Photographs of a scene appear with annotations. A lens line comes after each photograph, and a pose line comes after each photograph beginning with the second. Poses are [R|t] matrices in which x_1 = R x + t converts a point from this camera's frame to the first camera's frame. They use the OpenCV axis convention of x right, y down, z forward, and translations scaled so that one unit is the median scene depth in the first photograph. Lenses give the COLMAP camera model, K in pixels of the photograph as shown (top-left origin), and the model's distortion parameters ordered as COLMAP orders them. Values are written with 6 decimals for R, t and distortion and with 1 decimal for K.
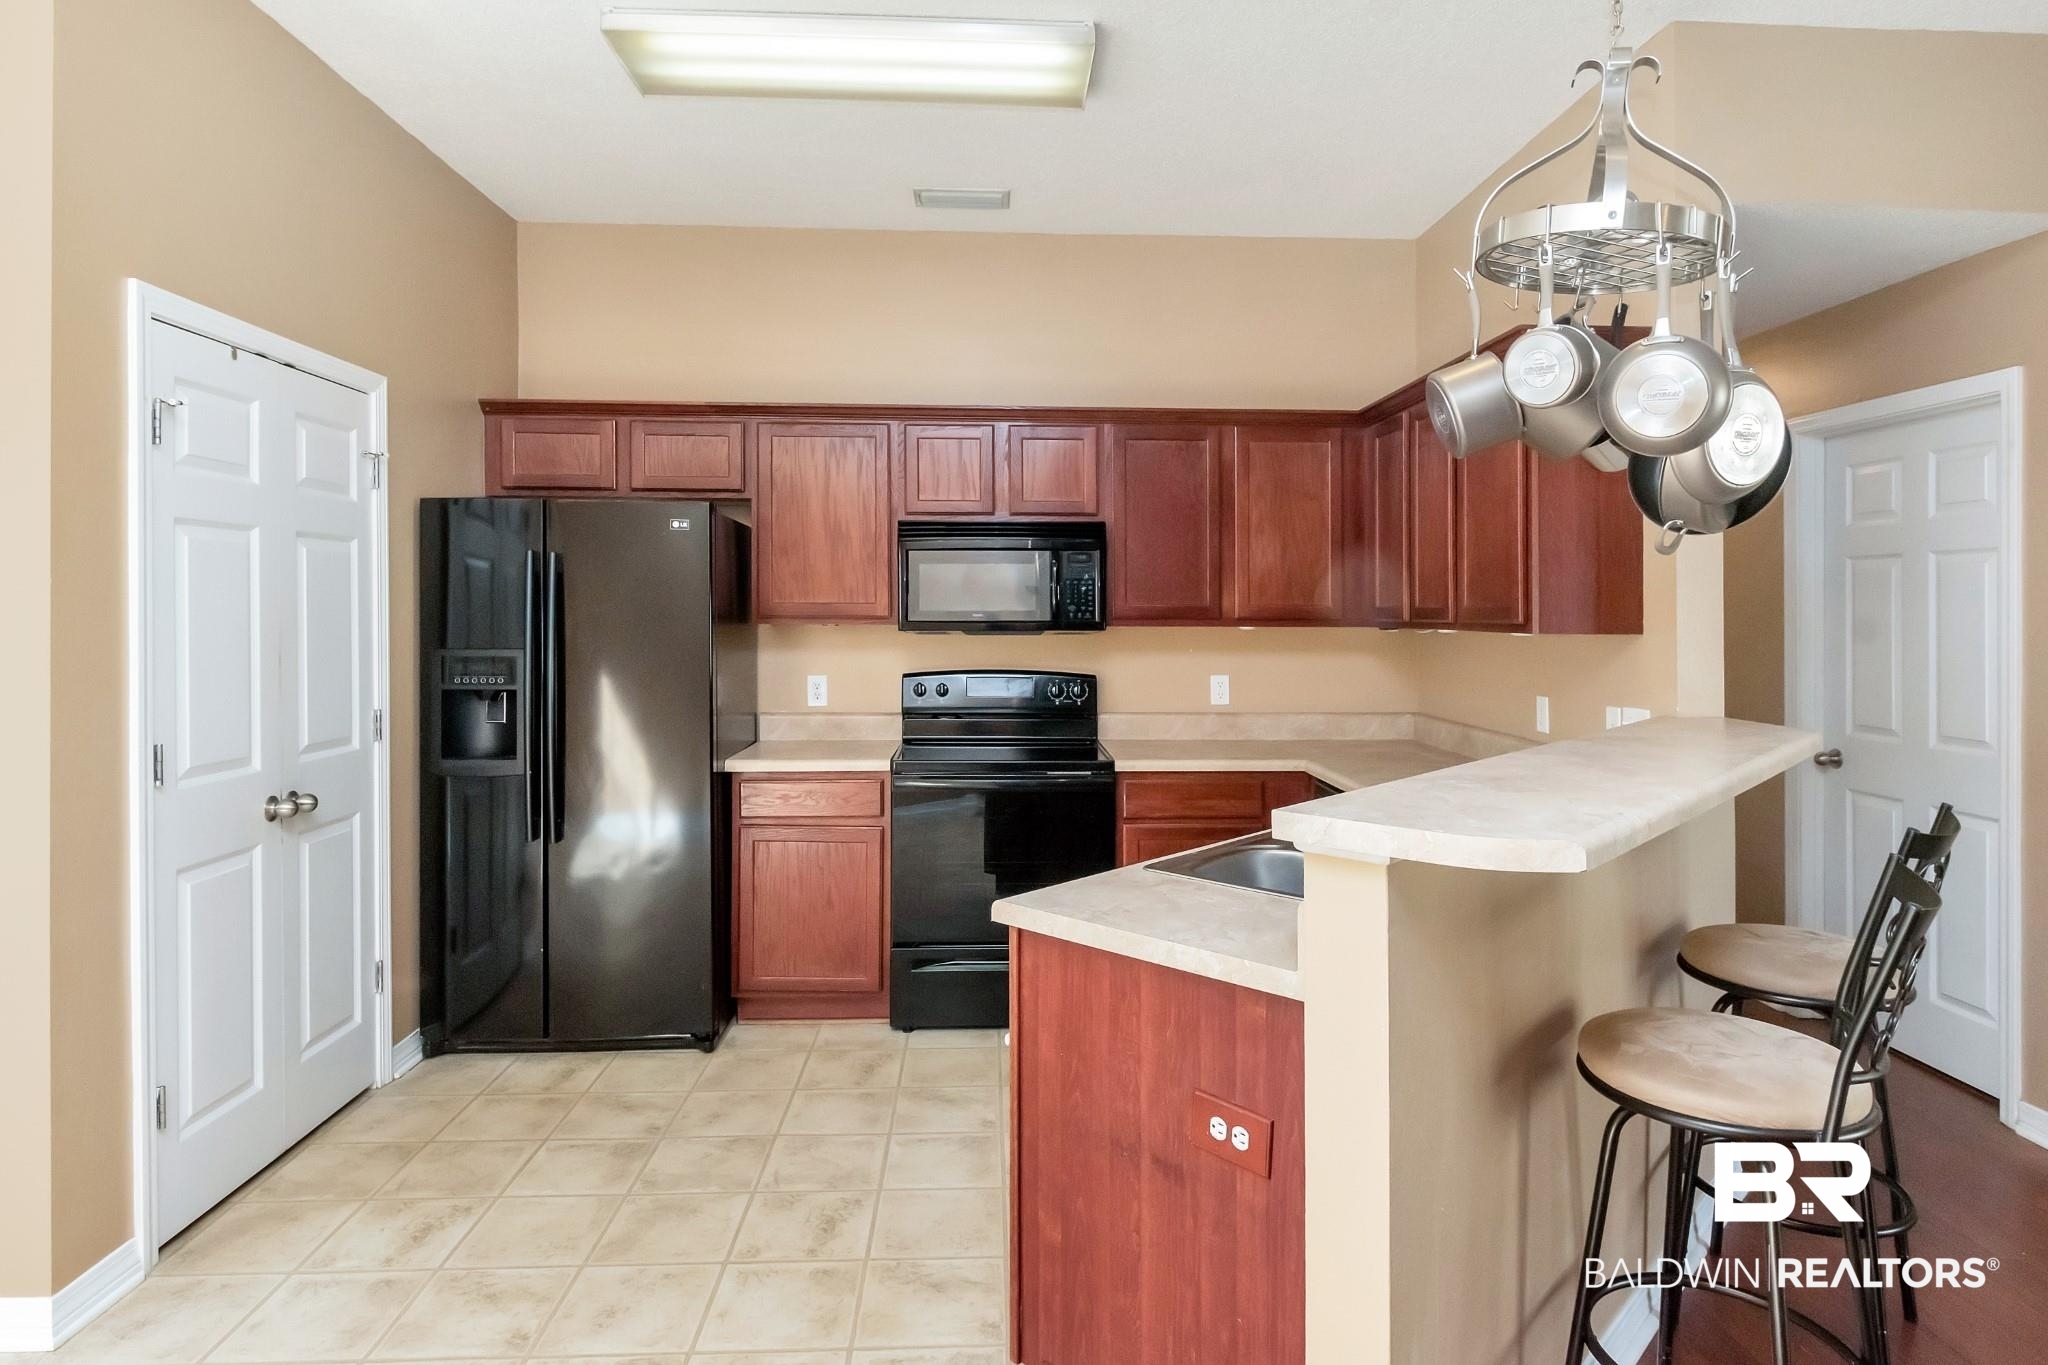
lens RADIAL K [[1216.7, 0, 1033.3], [0, 1216.7, 619.5], [0, 0, 1]] dist [0.061253, 0.000735]
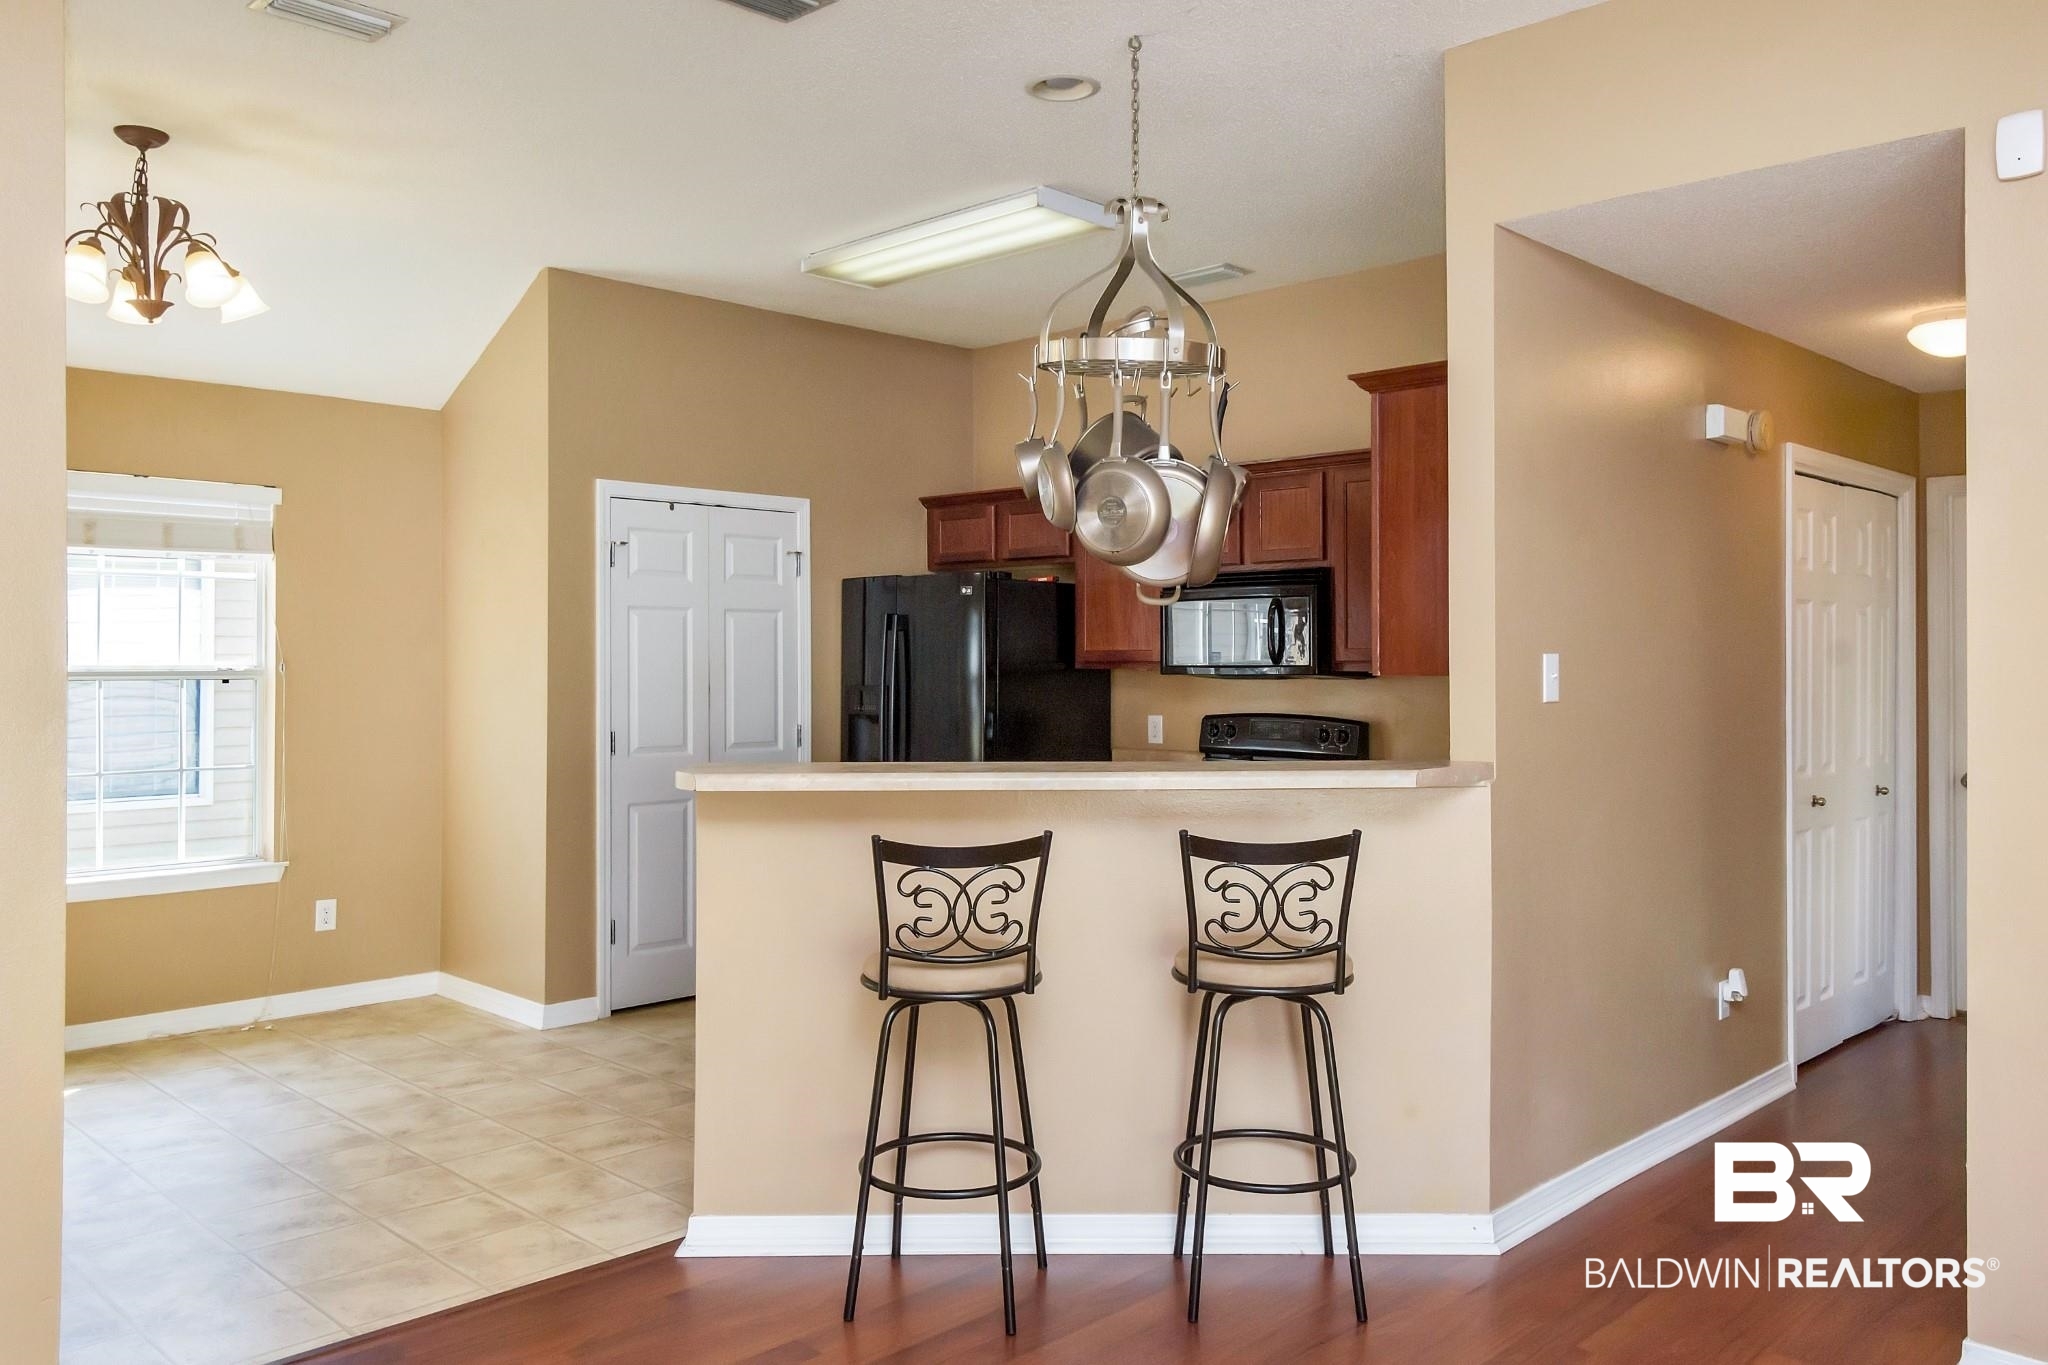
lens RADIAL K [[1570.0, 0, 1026.3], [0, 1570.0, 639.7], [0, 0, 1]] dist [-0.004893, 0.000978]
pose [[0.682277, -0.008076, -0.731049, 1.210230], [-0.003829, 0.999886, -0.014620, -0.002235], [0.731084, 0.012774, 0.682168, -0.097968]]
